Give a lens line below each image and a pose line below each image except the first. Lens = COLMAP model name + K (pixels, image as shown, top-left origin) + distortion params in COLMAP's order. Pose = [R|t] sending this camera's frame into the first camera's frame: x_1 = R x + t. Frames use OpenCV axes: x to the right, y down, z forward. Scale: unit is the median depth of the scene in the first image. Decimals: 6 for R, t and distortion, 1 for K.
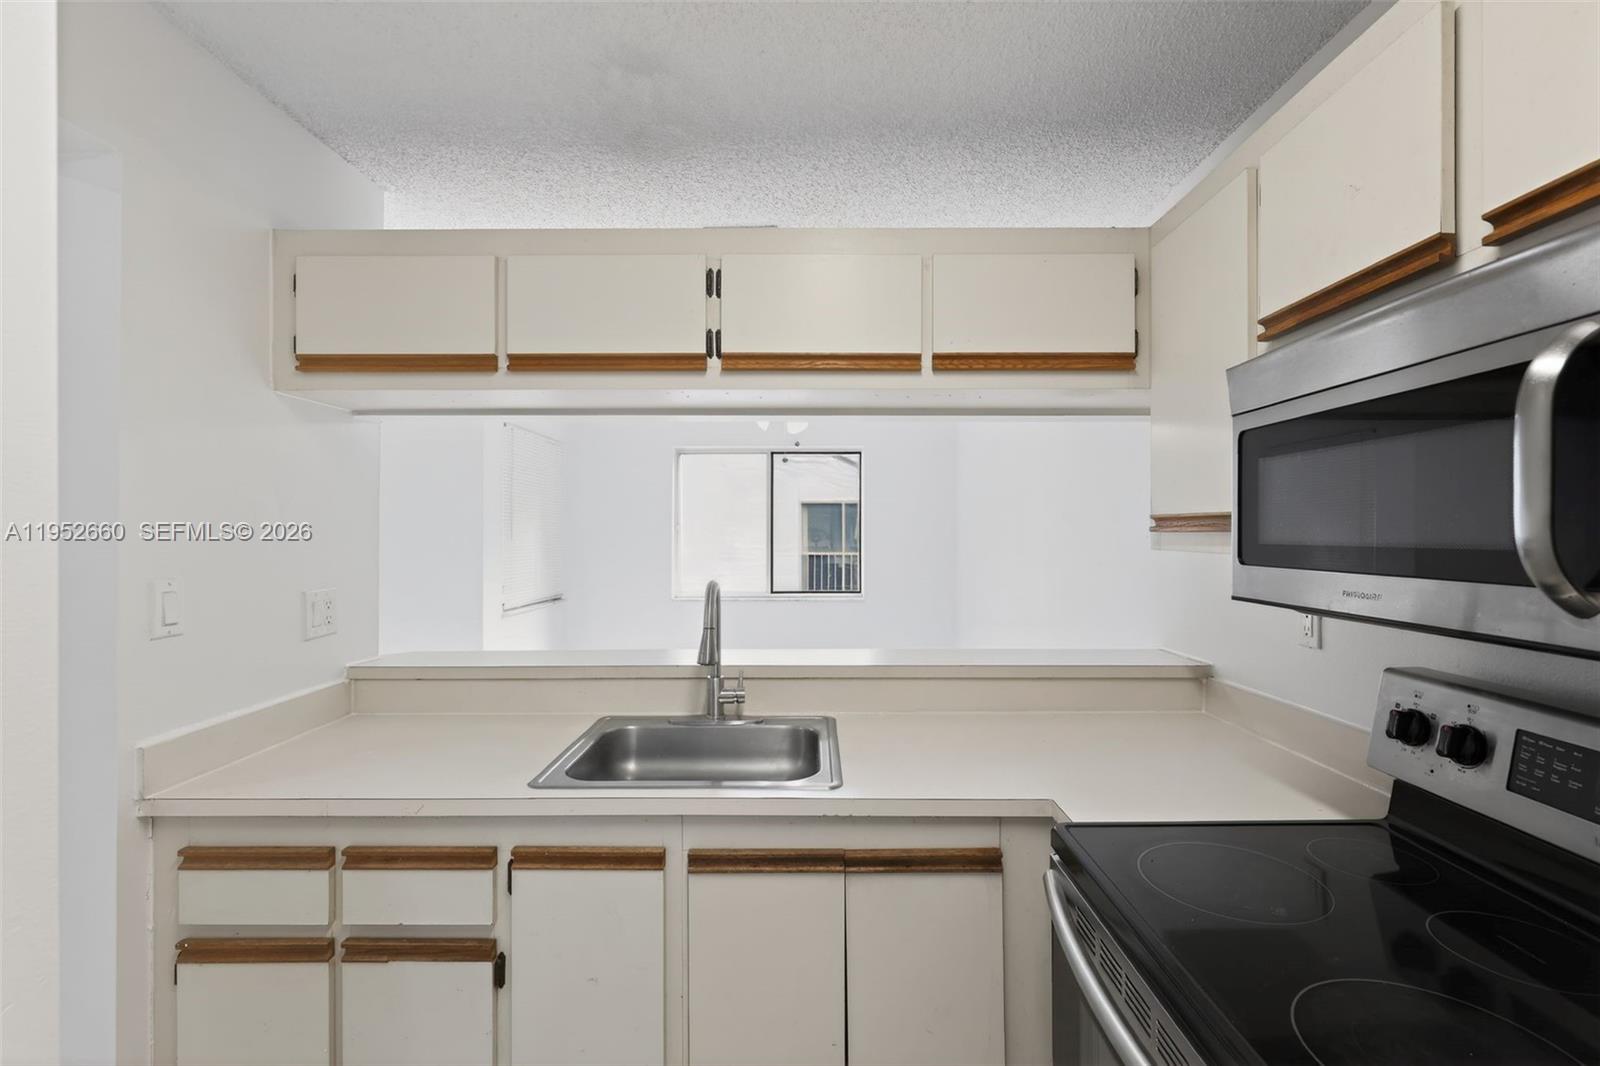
lens RADIAL K [[716.2, 0, 800.0], [0, 716.2, 533.0], [0, 0, 1]] dist [0.000827, -0.000008]
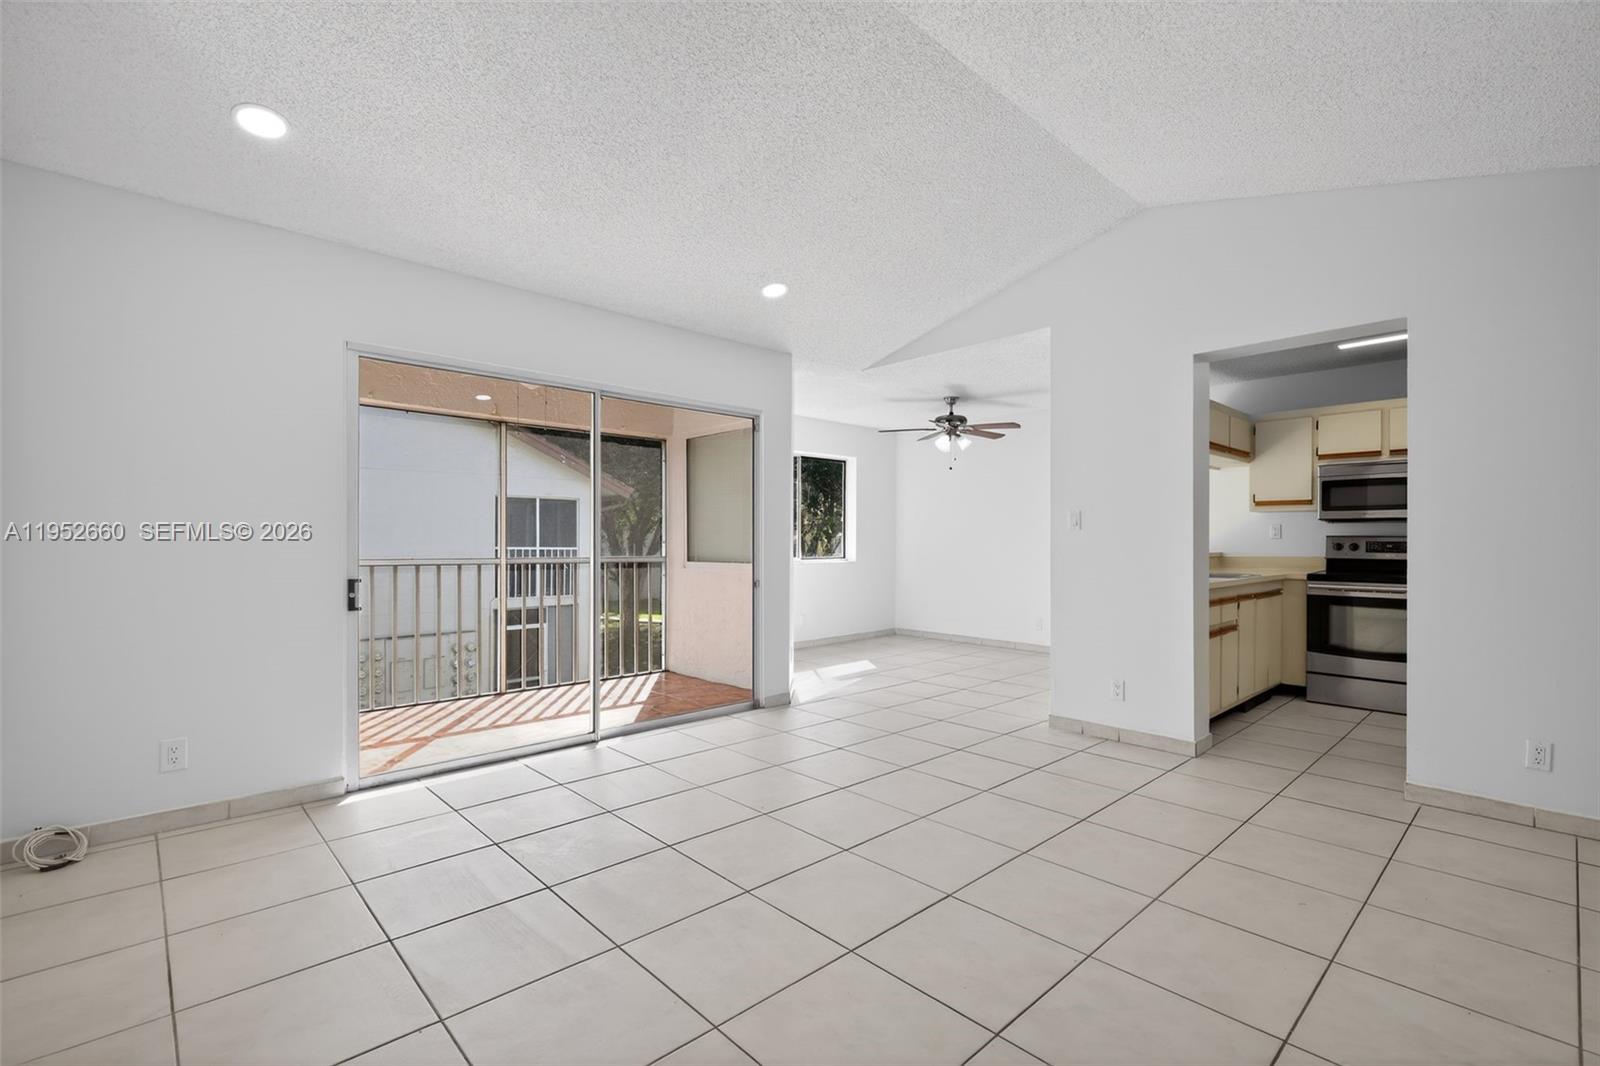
lens RADIAL K [[716.2, 0, 800.0], [0, 716.2, 533.0], [0, 0, 1]] dist [0.000827, -0.000008]
pose [[0.730581, 0.004326, 0.682812, -4.113843], [0.002071, 0.999961, -0.008552, 0.178163], [-0.682823, 0.007662, 0.730544, -0.022299]]
